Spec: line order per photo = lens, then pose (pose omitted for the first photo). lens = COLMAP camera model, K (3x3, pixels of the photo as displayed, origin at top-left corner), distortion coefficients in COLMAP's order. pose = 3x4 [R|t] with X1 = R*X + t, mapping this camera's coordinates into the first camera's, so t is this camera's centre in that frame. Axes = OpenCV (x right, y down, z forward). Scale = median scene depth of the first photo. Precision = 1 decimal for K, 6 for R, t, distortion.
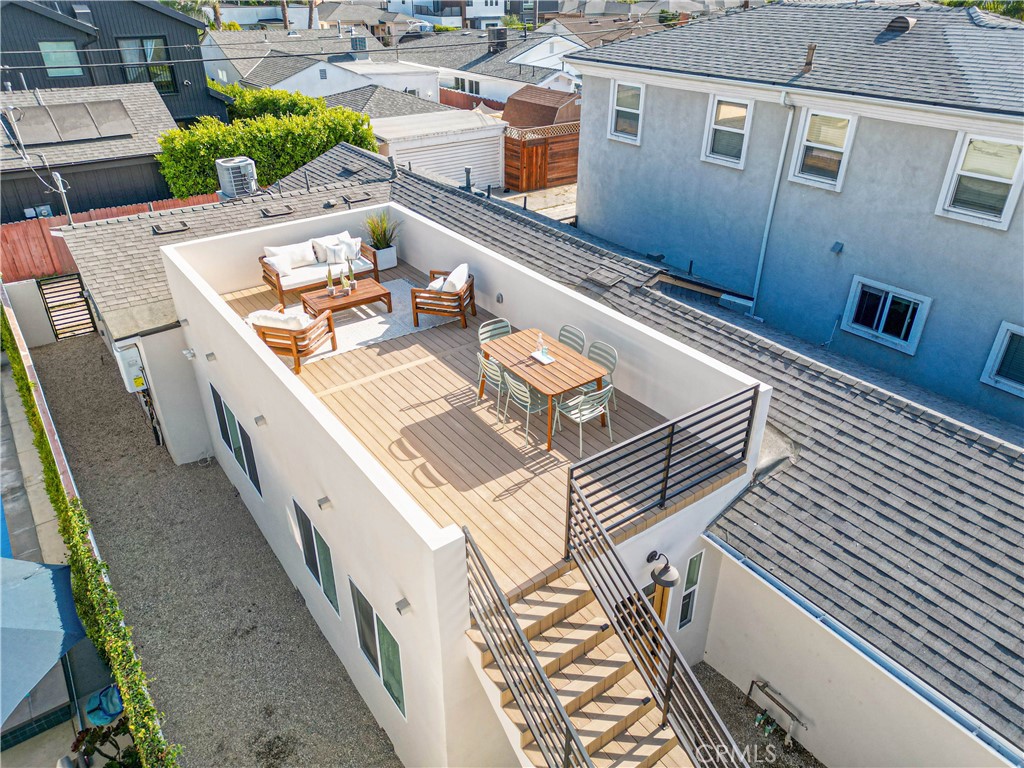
lens RADIAL K [[713.0, 0, 512.0], [0, 713.0, 384.0], [0, 0, 1]] dist [0.100040, -0.103568]
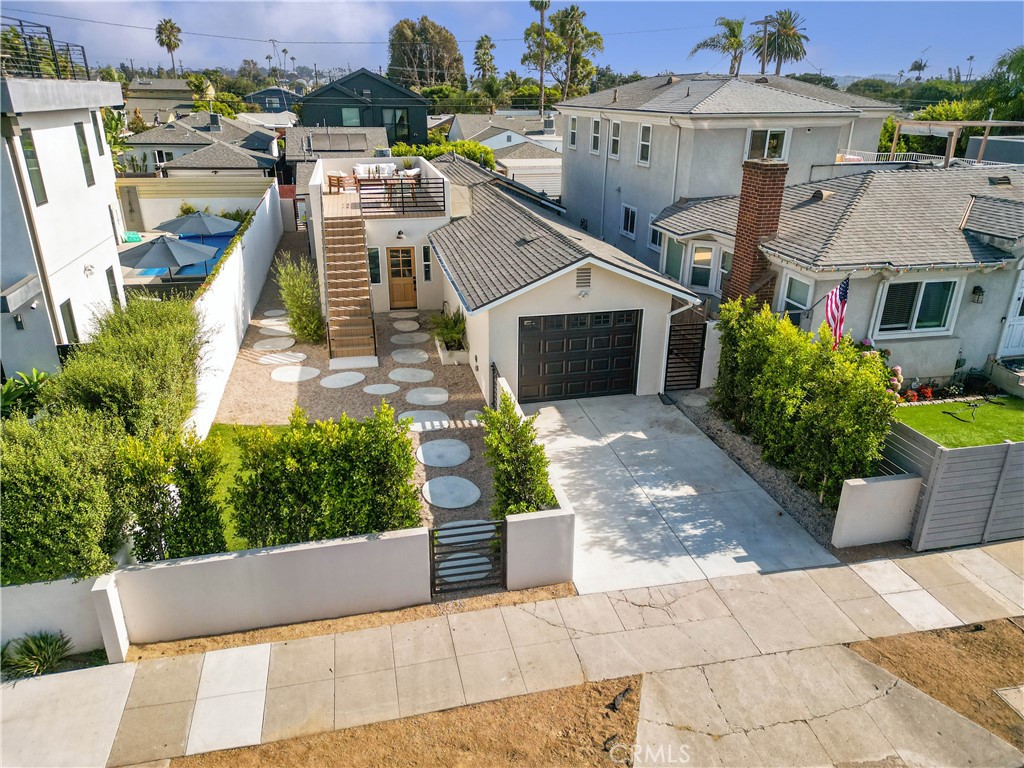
lens RADIAL K [[713.0, 0, 512.0], [0, 713.0, 384.0], [0, 0, 1]] dist [0.100040, -0.103568]
pose [[0.916713, 0.151191, -0.369835, 0.750274], [-0.199951, 0.974989, -0.097038, 0.433310], [0.345913, 0.162905, 0.924016, -0.610561]]
